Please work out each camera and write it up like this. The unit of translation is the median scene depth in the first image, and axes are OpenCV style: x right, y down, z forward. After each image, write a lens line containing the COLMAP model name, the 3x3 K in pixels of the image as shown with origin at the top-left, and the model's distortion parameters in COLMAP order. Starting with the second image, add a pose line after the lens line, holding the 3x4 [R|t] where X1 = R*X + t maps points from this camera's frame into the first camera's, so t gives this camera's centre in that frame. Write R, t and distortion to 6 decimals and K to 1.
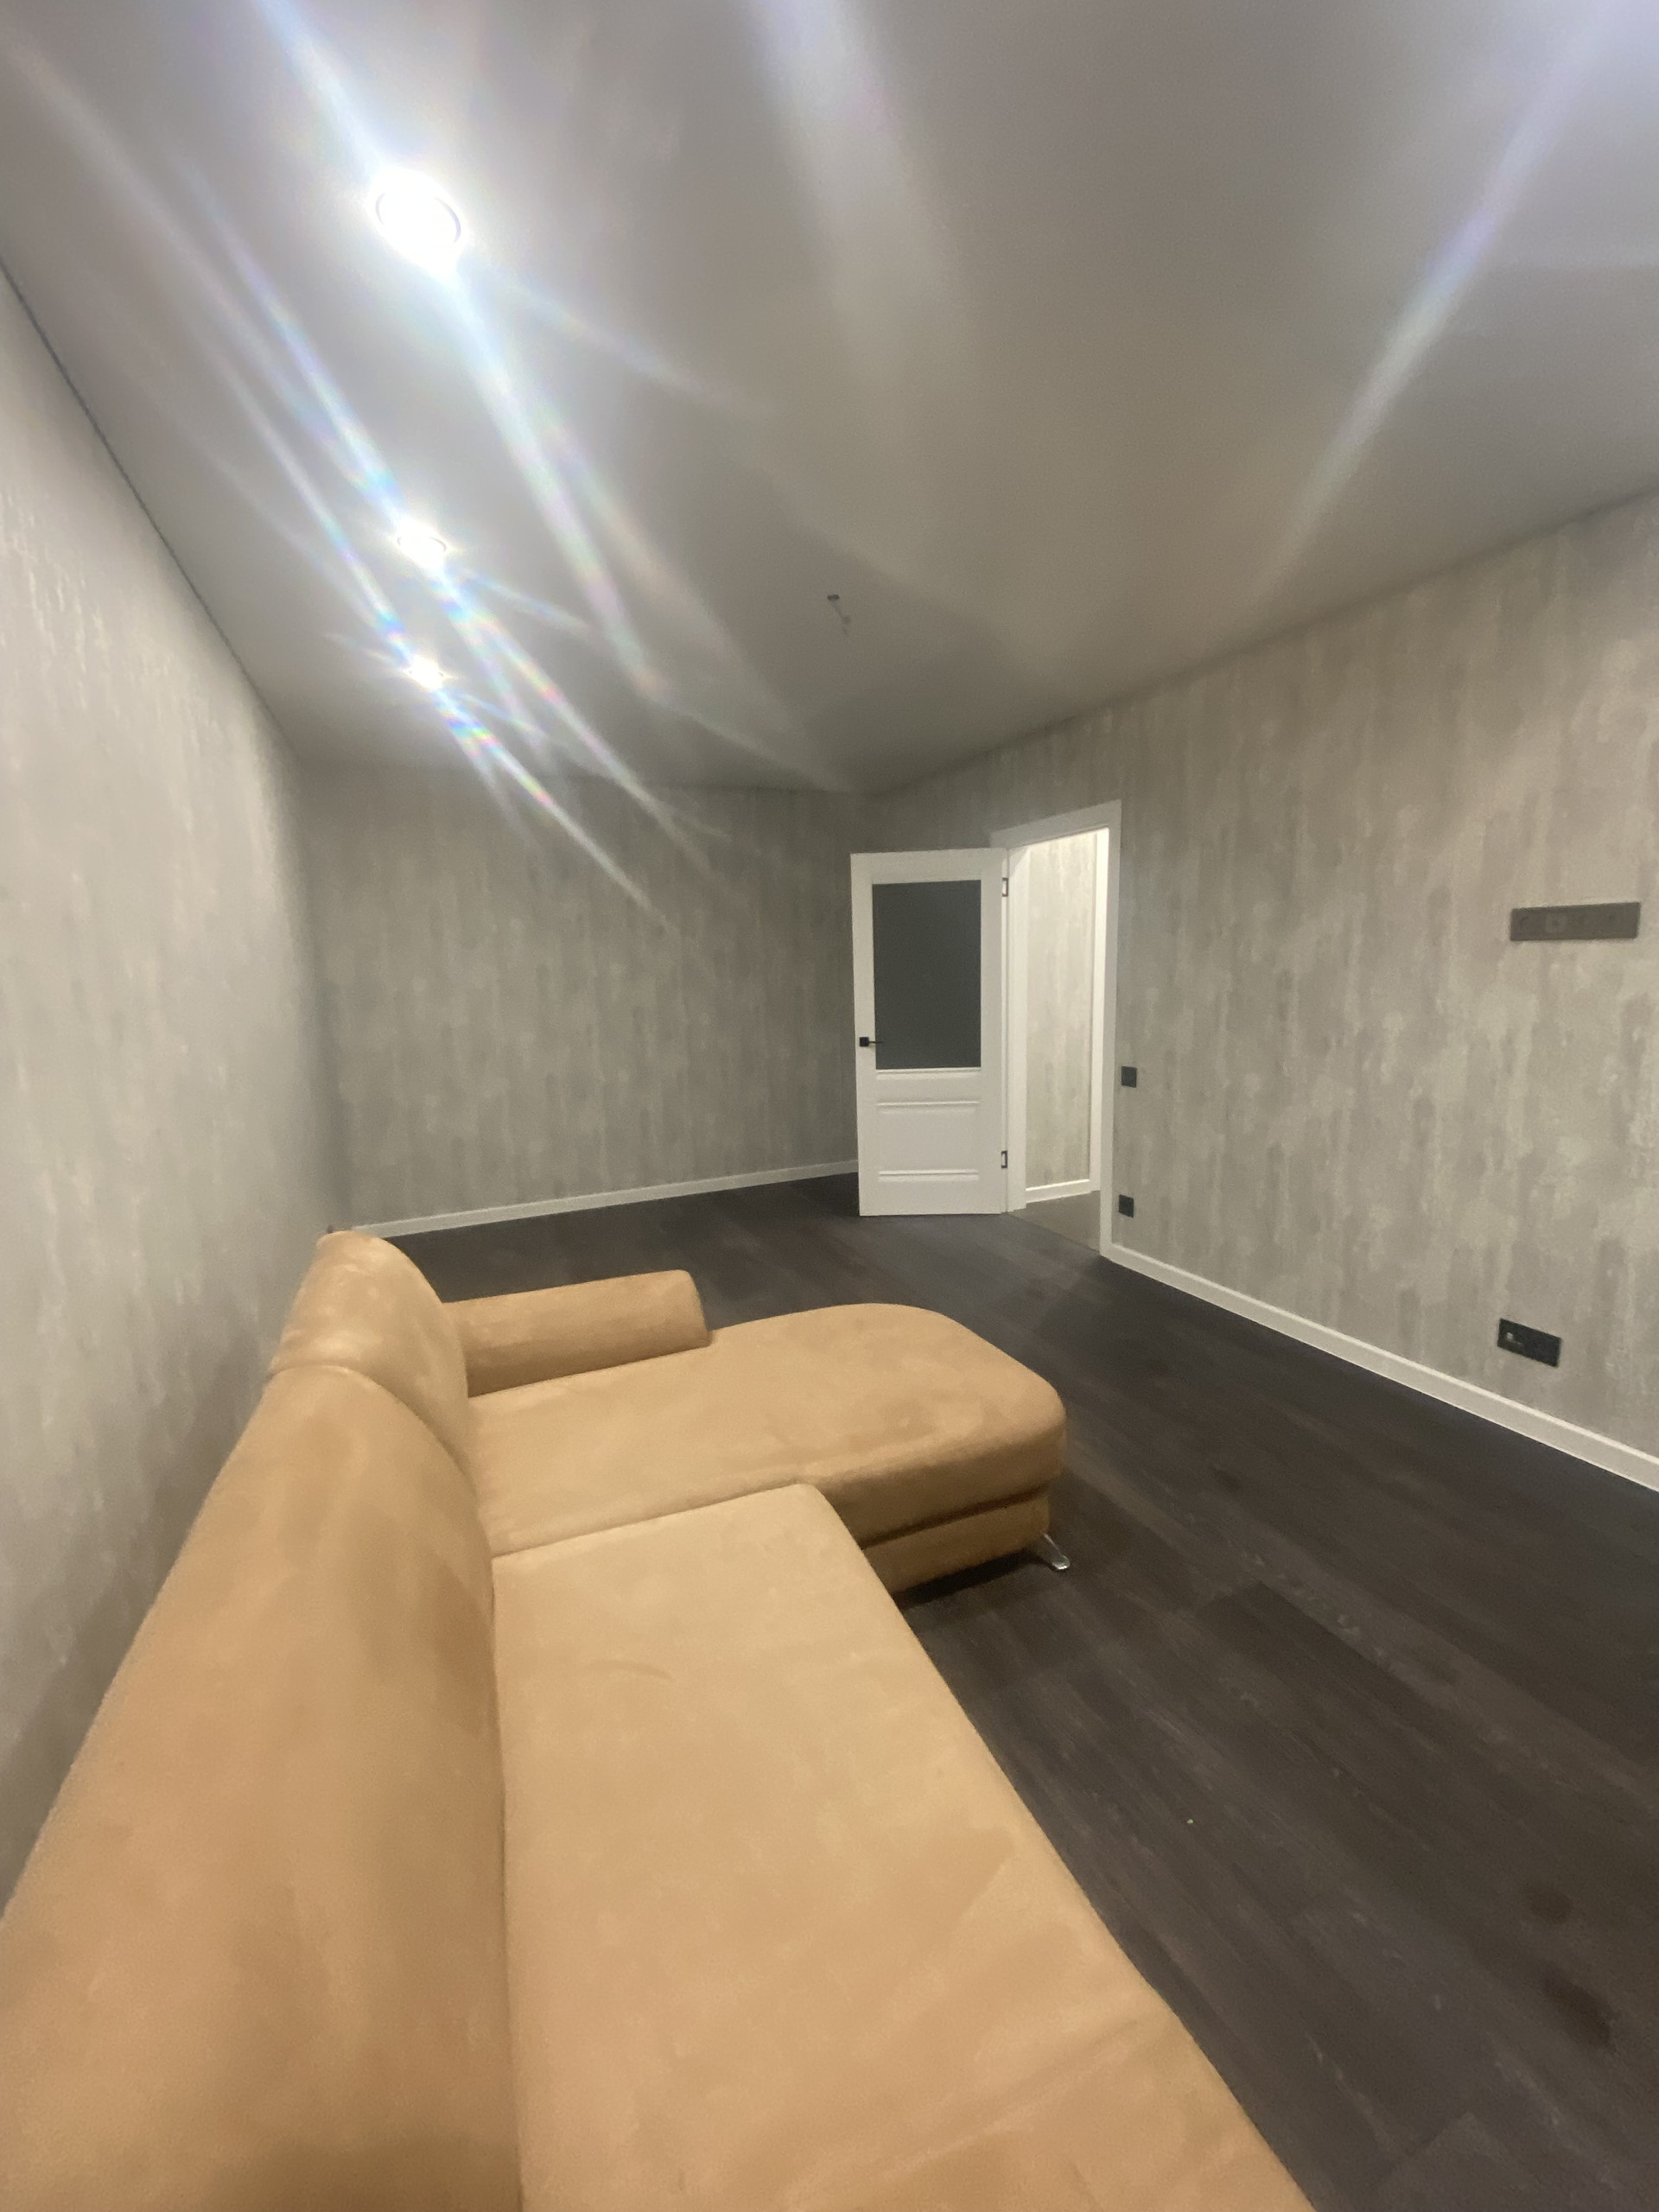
lens RADIAL K [[892.6, 0, 814.0], [0, 892.6, 1100.1], [0, 0, 1]] dist [-0.002968, -0.011027]
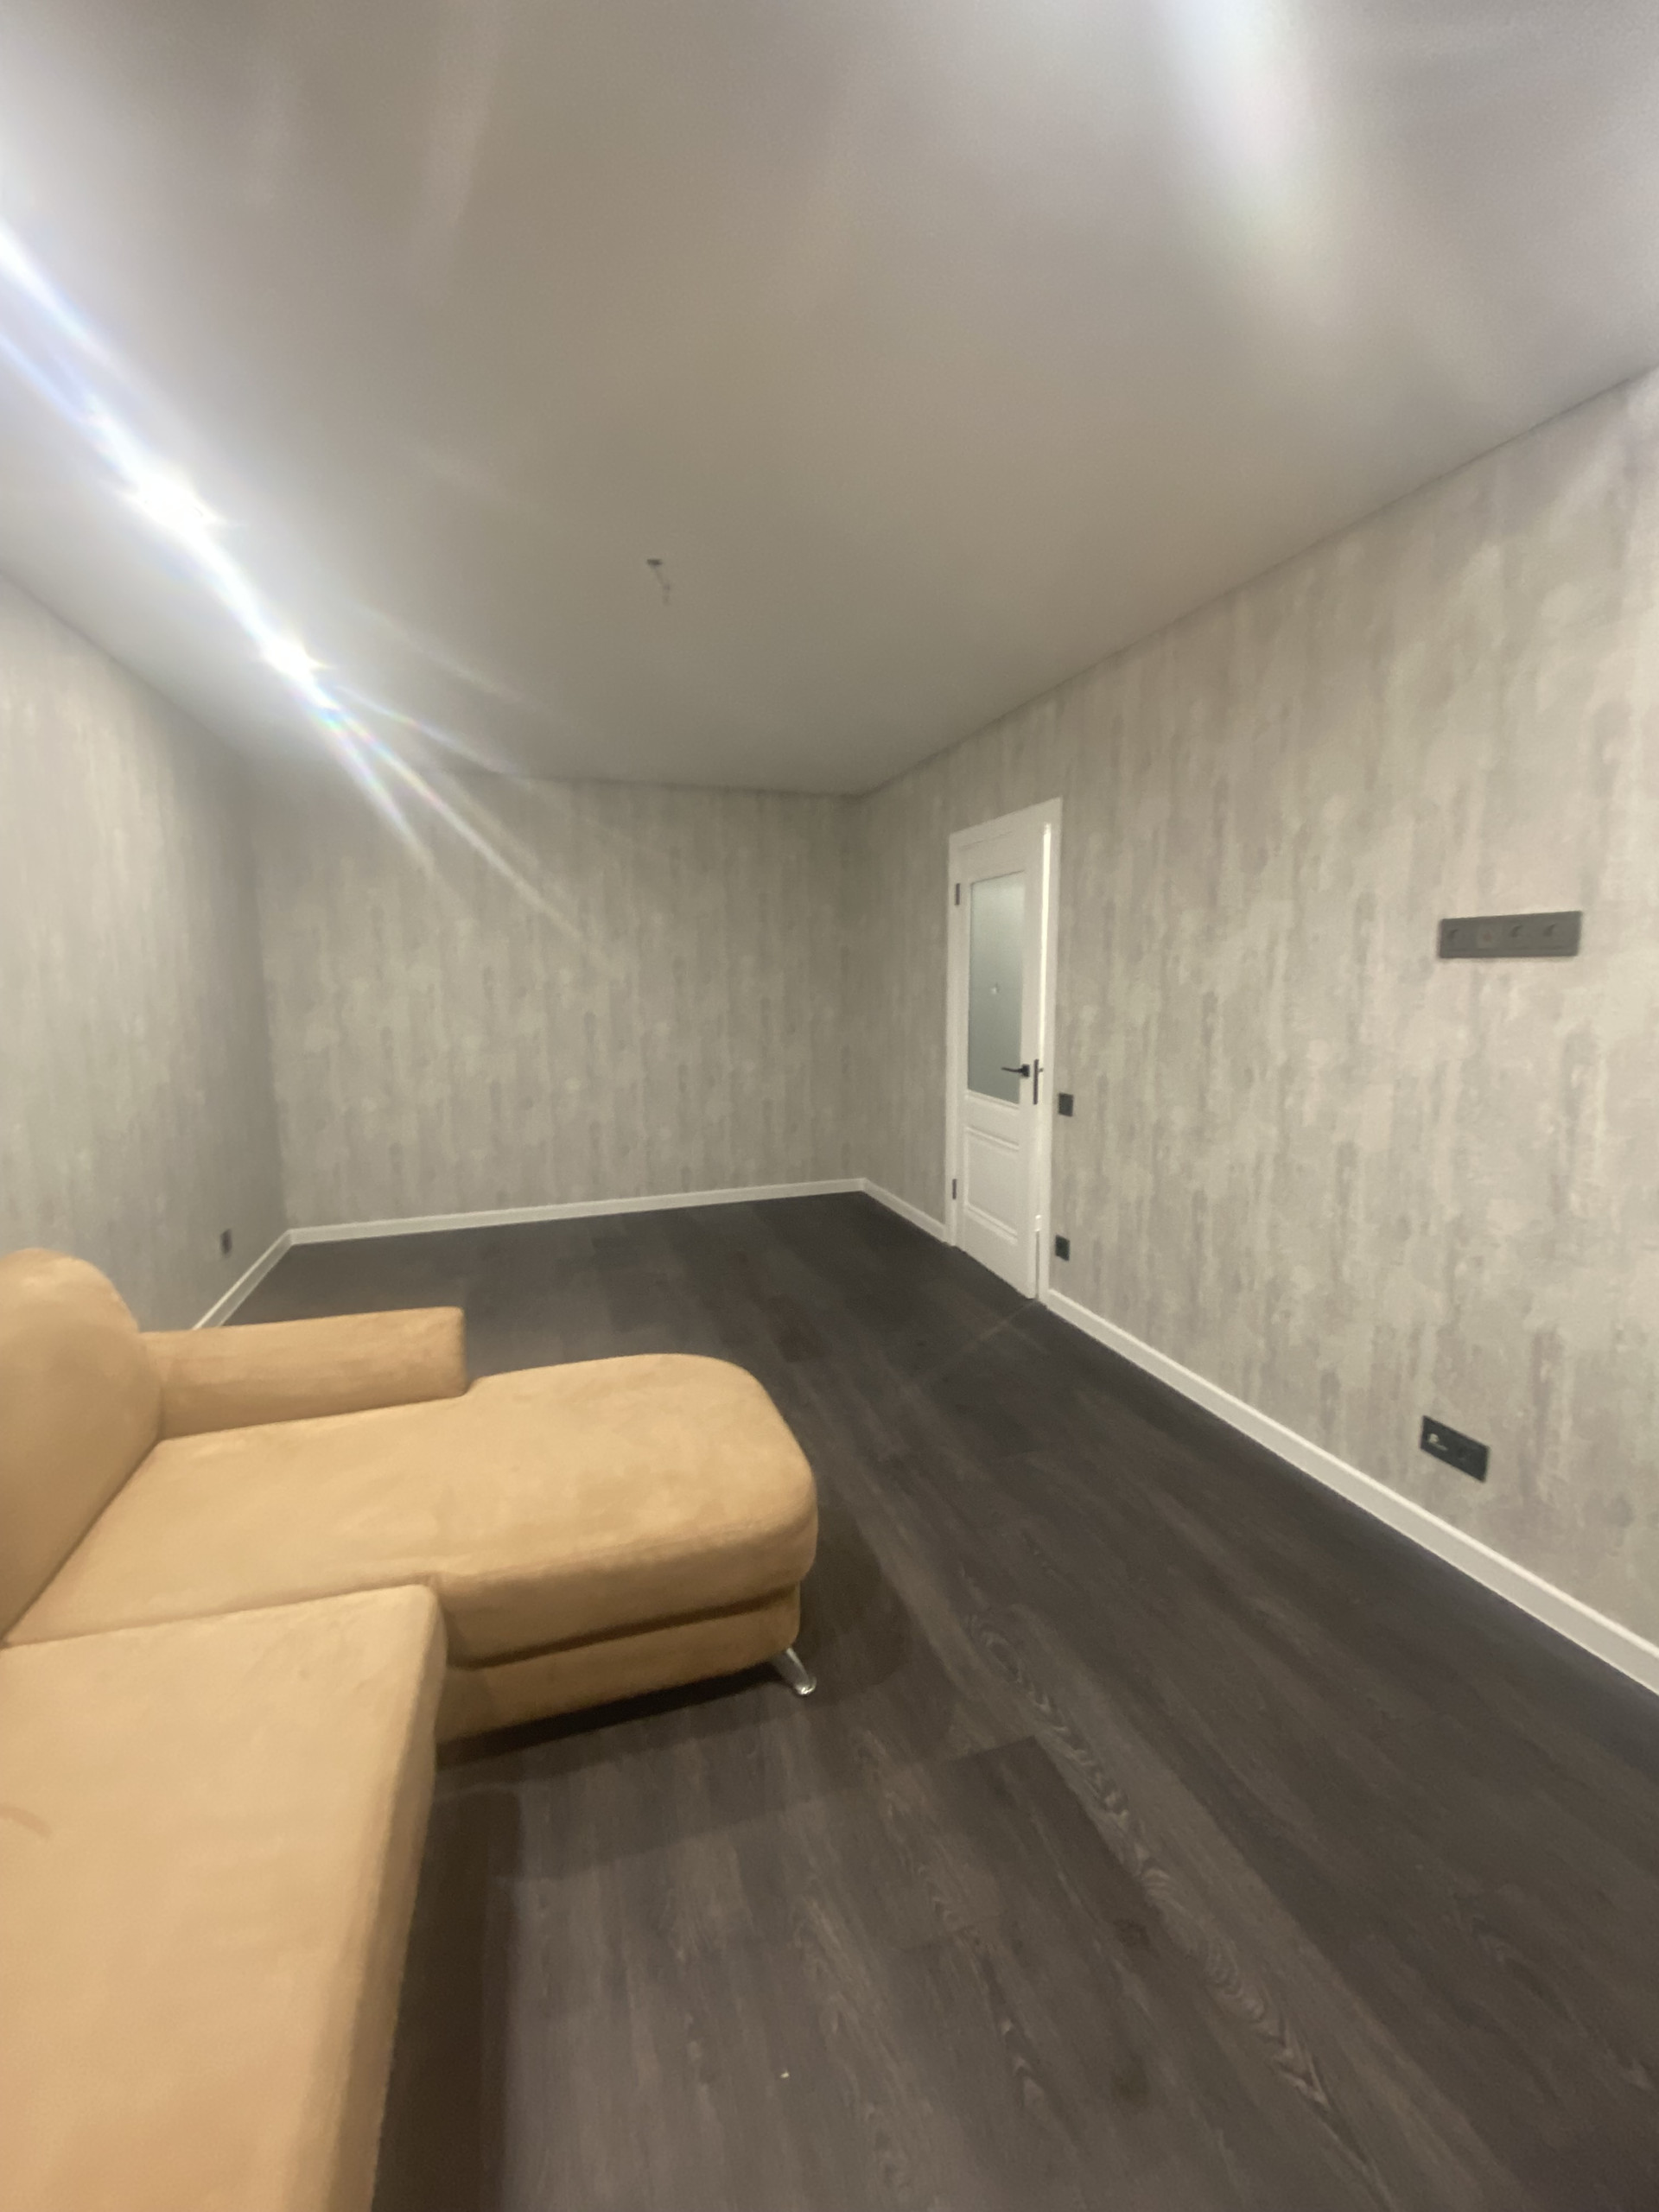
lens RADIAL K [[892.6, 0, 826.7], [0, 892.6, 1100.4], [0, 0, 1]] dist [-0.002968, -0.011027]
pose [[0.995919, 0.032193, -0.084320, 0.280645], [-0.033144, 0.999401, -0.009912, -0.019853], [0.083950, 0.012666, 0.996389, 0.126091]]
